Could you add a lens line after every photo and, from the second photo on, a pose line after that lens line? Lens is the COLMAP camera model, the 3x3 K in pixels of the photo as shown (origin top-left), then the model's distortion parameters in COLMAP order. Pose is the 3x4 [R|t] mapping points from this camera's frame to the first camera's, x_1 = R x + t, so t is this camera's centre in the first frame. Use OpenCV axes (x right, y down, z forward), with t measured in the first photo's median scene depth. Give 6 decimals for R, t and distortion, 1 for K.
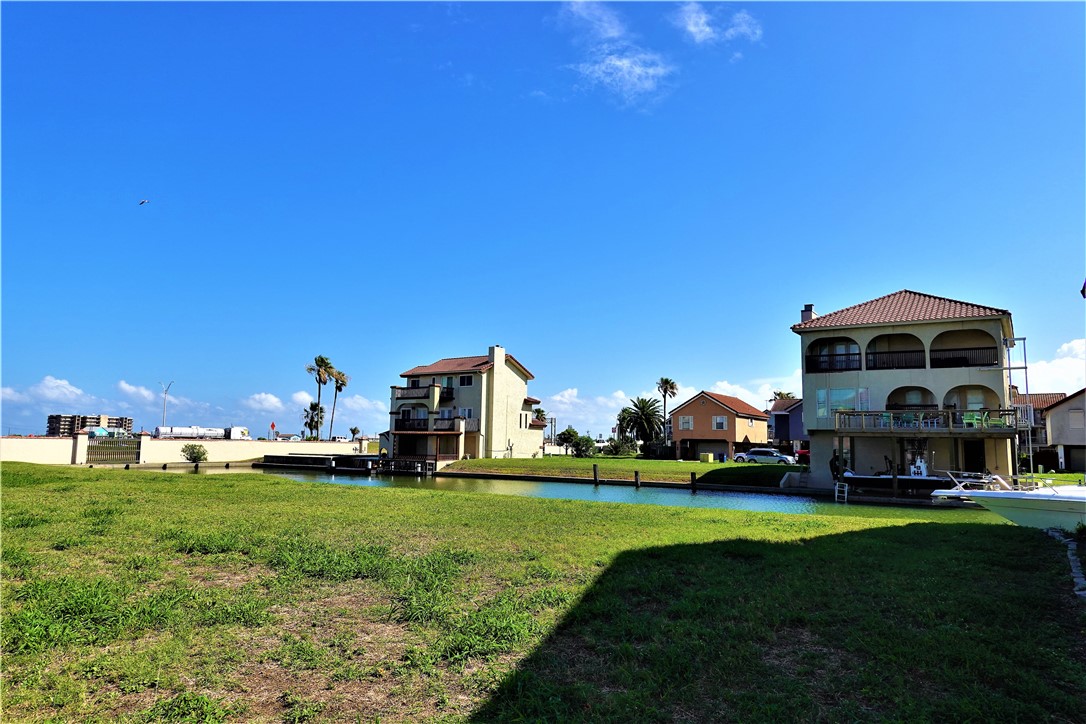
lens RADIAL K [[719.9, 0, 543.0], [0, 719.9, 362.0], [0, 0, 1]] dist [-0.006425, -0.001120]
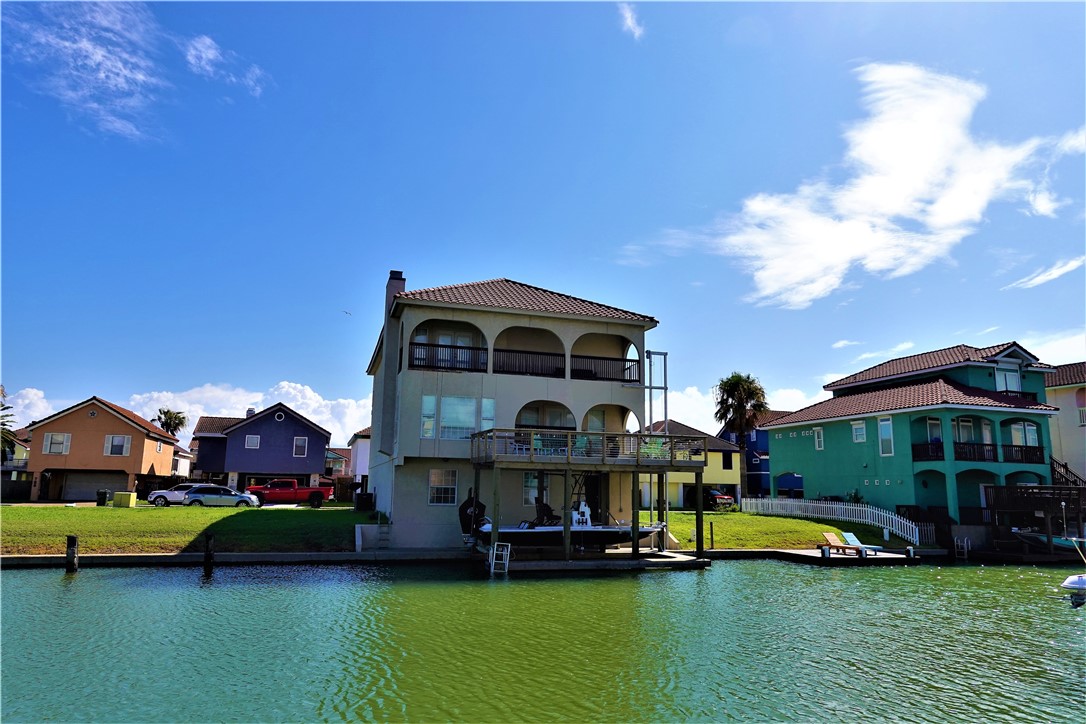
lens RADIAL K [[719.9, 0, 543.0], [0, 719.9, 362.0], [0, 0, 1]] dist [-0.006425, -0.001120]
pose [[0.632803, 0.125525, 0.764071, -0.054445], [-0.091749, 0.991976, -0.086980, 0.056857], [-0.768858, -0.015062, 0.639242, 0.515985]]
